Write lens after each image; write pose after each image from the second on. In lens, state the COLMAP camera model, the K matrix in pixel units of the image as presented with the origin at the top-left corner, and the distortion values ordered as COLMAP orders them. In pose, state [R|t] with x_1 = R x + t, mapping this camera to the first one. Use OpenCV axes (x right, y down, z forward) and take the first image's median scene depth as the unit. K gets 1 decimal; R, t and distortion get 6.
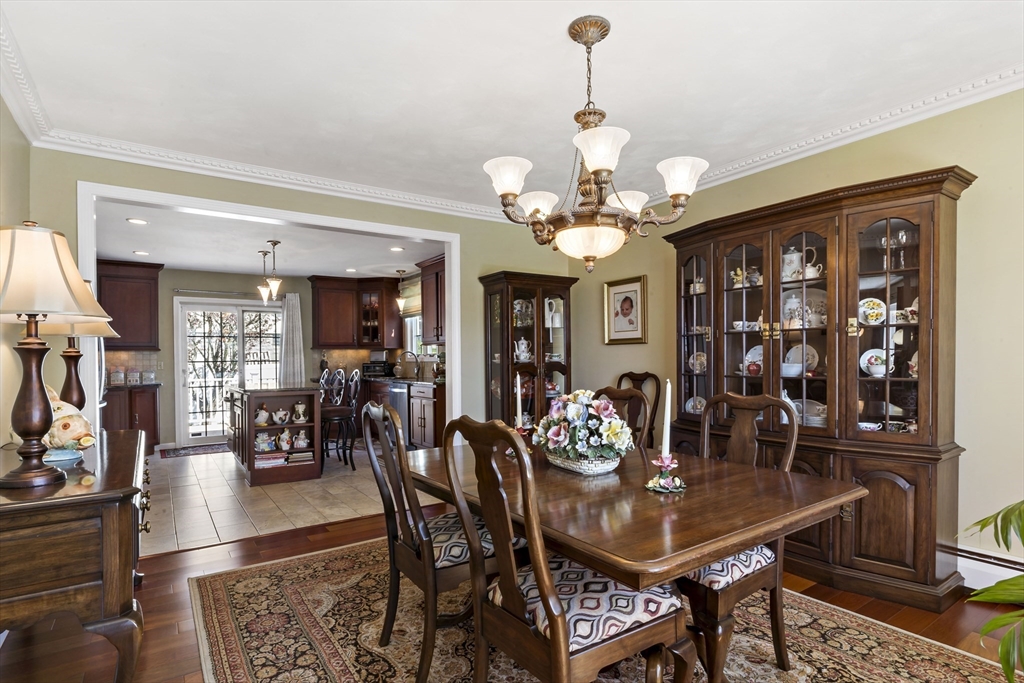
lens RADIAL K [[533.6, 0, 489.0], [0, 533.6, 363.6], [0, 0, 1]] dist [-0.009524, 0.001958]
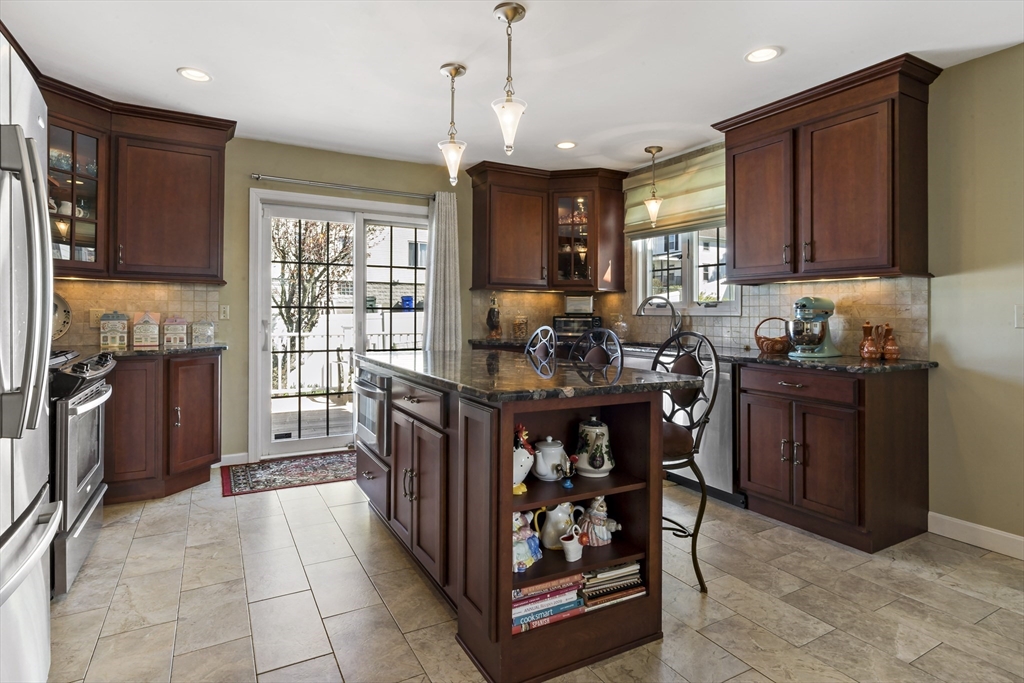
lens RADIAL K [[533.6, 0, 495.2], [0, 533.6, 313.9], [0, 0, 1]] dist [-0.009524, 0.001958]
pose [[0.997662, 0.023506, -0.064175, -0.305147], [-0.023746, 0.999714, -0.002987, 0.000180], [0.064087, 0.004504, 0.997934, 0.471742]]
